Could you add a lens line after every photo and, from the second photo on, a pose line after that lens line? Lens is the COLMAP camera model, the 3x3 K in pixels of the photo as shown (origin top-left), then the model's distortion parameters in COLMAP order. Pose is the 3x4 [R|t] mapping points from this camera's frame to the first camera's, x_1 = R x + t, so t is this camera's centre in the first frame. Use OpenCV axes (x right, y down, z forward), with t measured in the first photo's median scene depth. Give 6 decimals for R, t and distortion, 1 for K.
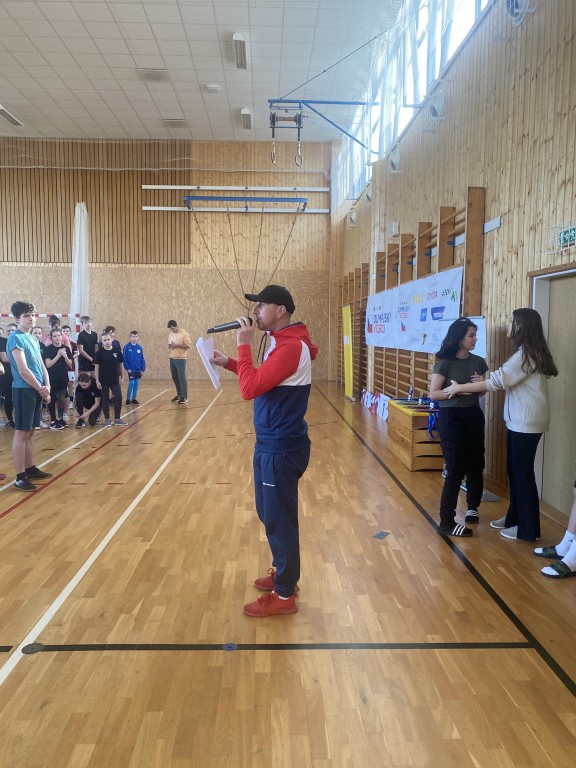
lens RADIAL K [[585.9, 0, 289.6], [0, 585.9, 376.9], [0, 0, 1]] dist [0.009183, -0.007473]
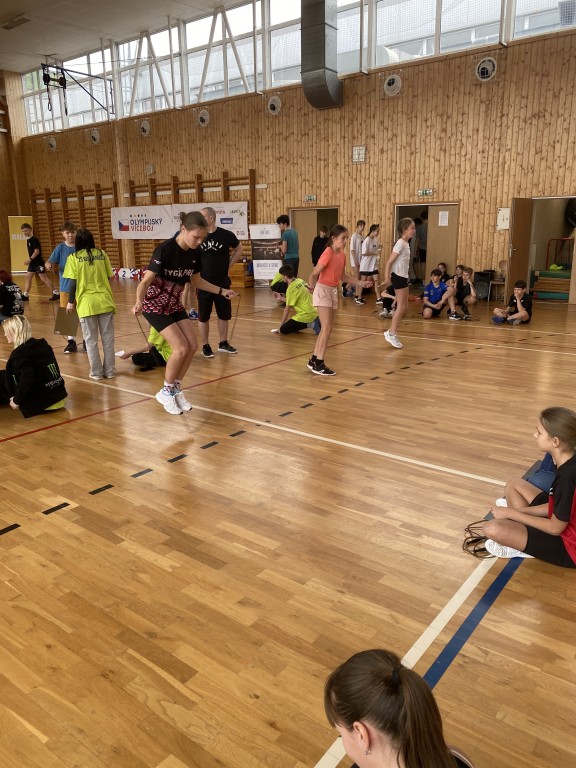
lens RADIAL K [[608.2, 0, 288.0], [0, 608.2, 384.0], [0, 0, 1]] dist [0.009524, -0.004995]
pose [[0.653290, -0.213209, 0.726467, -0.909098], [0.084012, 0.974018, 0.210313, 0.019602], [-0.752432, -0.076363, 0.654228, -0.484126]]
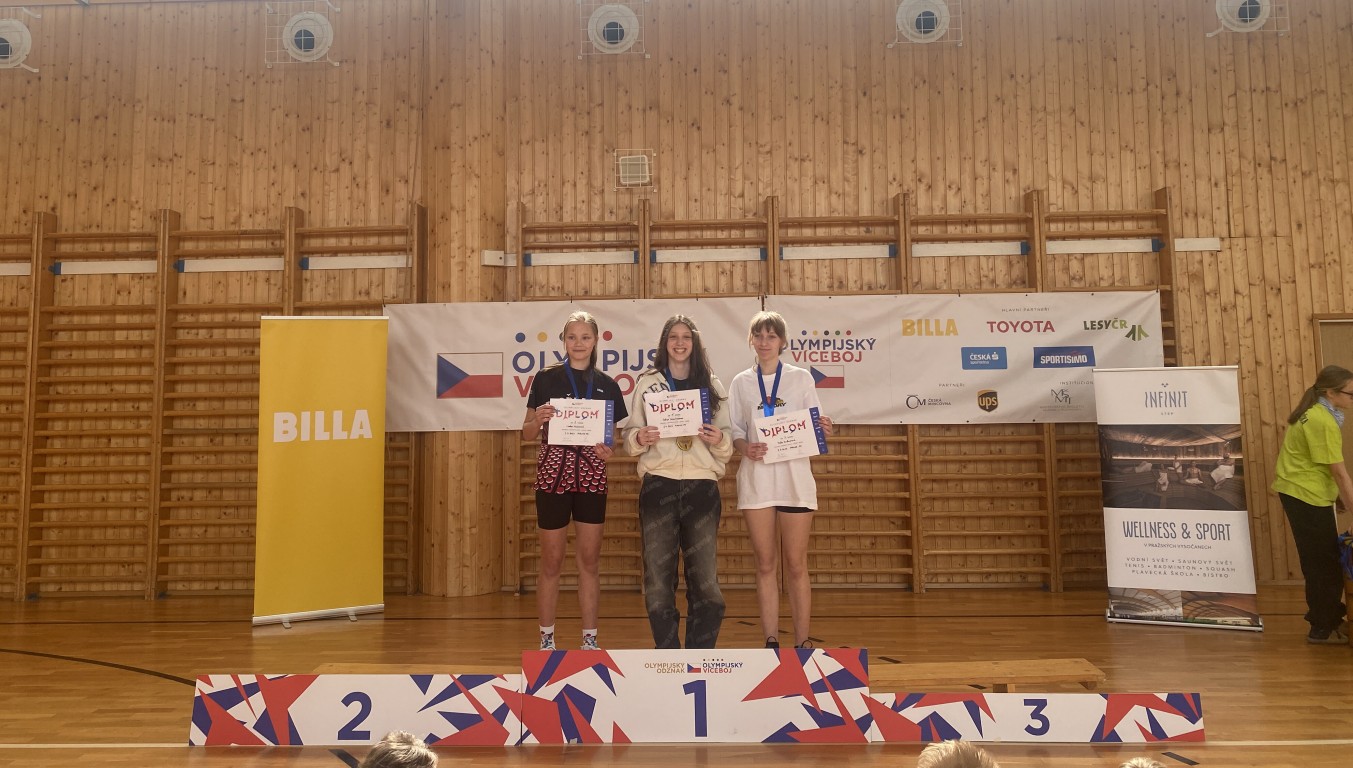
lens RADIAL K [[1019.1, 0, 646.7], [0, 1019.1, 271.2], [0, 0, 1]] dist [0.032562, -0.028377]
pose [[0.072785, 0.089783, 0.993298, -0.550745], [0.096135, 0.990671, -0.096590, -0.086241], [-0.992704, 0.102521, 0.063475, 0.862985]]
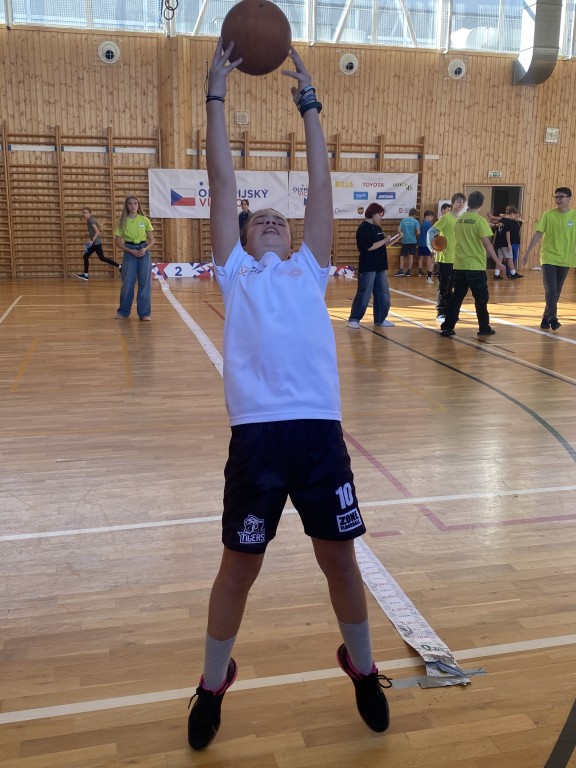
lens RADIAL K [[755.2, 0, 283.5], [0, 755.2, 373.2], [0, 0, 1]] dist [0.044280, -0.088938]
pose [[-0.193001, -0.228142, 0.954307, -1.315625], [0.068119, 0.967131, 0.244985, -0.110234], [-0.978831, 0.112289, -0.171116, 1.129742]]
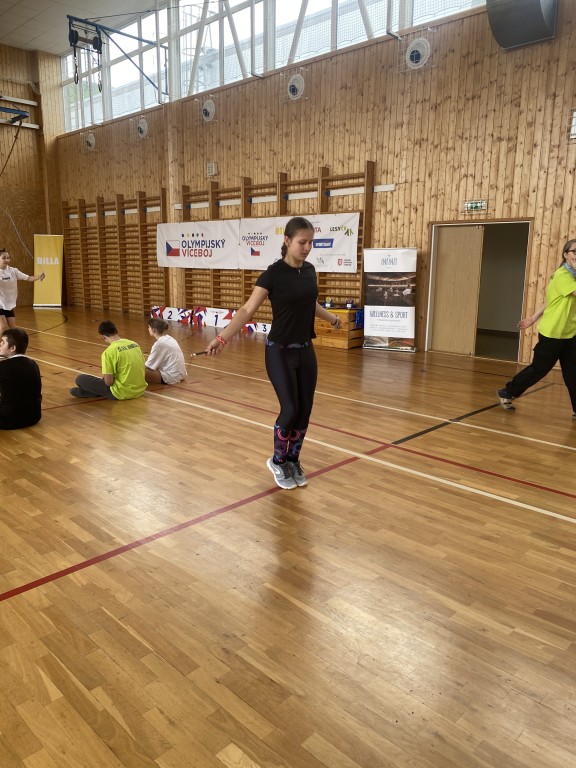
lens RADIAL K [[585.9, 0, 289.6], [0, 585.9, 376.9], [0, 0, 1]] dist [0.009183, -0.007473]
pose [[0.726343, -0.141971, 0.672510, -0.525344], [0.054522, 0.987253, 0.149529, -0.002094], [-0.685166, -0.071943, 0.724825, -0.009895]]
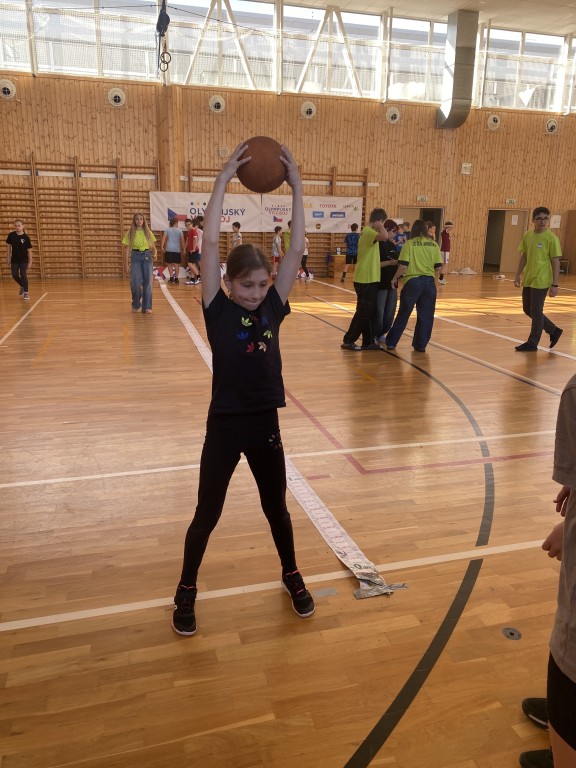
lens RADIAL K [[585.9, 0, 289.6], [0, 585.9, 376.9], [0, 0, 1]] dist [0.009183, -0.007473]
pose [[-0.234582, -0.264346, 0.935464, -1.313337], [0.059875, 0.956560, 0.285321, -0.107051], [-0.970251, 0.122942, -0.208564, 1.114015]]
